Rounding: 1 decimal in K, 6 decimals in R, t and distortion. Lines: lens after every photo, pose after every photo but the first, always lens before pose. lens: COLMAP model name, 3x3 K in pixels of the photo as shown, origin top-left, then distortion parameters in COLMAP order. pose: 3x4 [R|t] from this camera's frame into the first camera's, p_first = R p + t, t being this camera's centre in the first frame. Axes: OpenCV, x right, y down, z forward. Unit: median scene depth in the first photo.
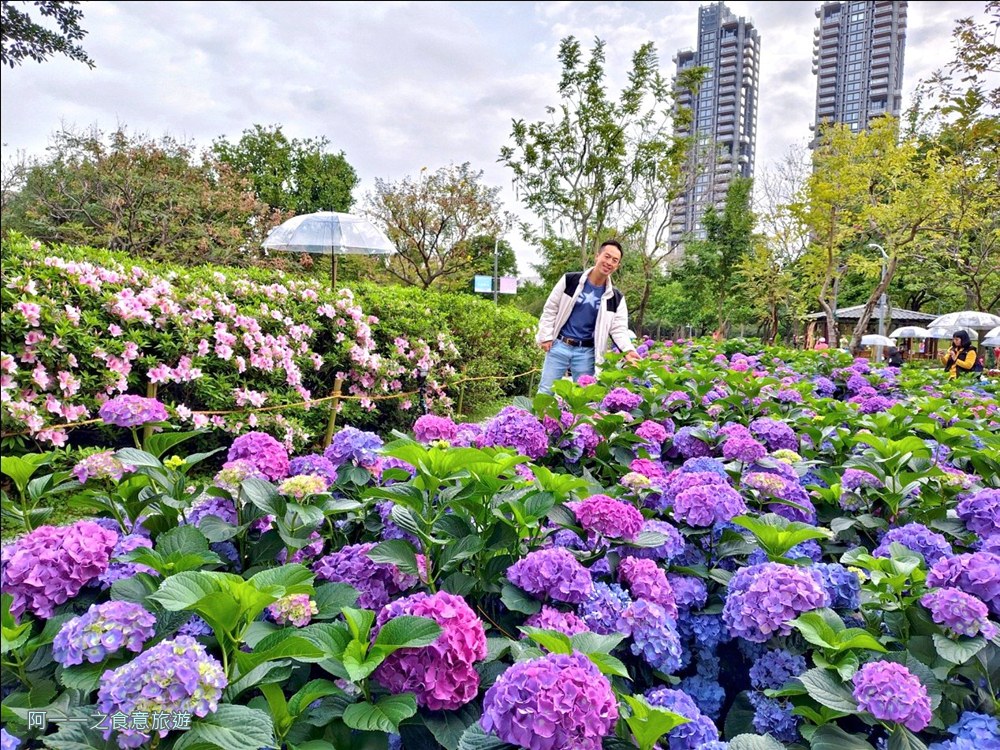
lens RADIAL K [[691.4, 0, 504.2], [0, 691.4, 374.0], [0, 0, 1]] dist [0.035605, -0.015575]
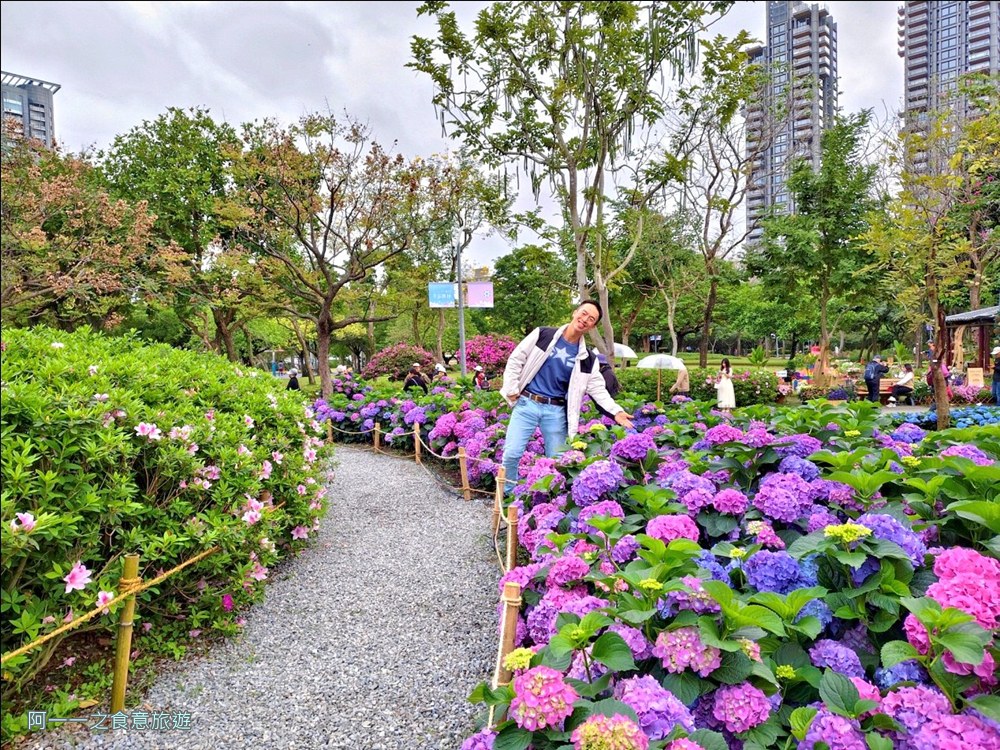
lens RADIAL K [[691.4, 0, 491.9], [0, 691.4, 367.3], [0, 0, 1]] dist [0.035605, -0.015575]
pose [[0.990850, -0.046205, -0.126809, 0.323643], [0.041038, 0.998229, -0.043061, -0.111470], [0.128574, 0.037463, 0.990992, 1.258344]]
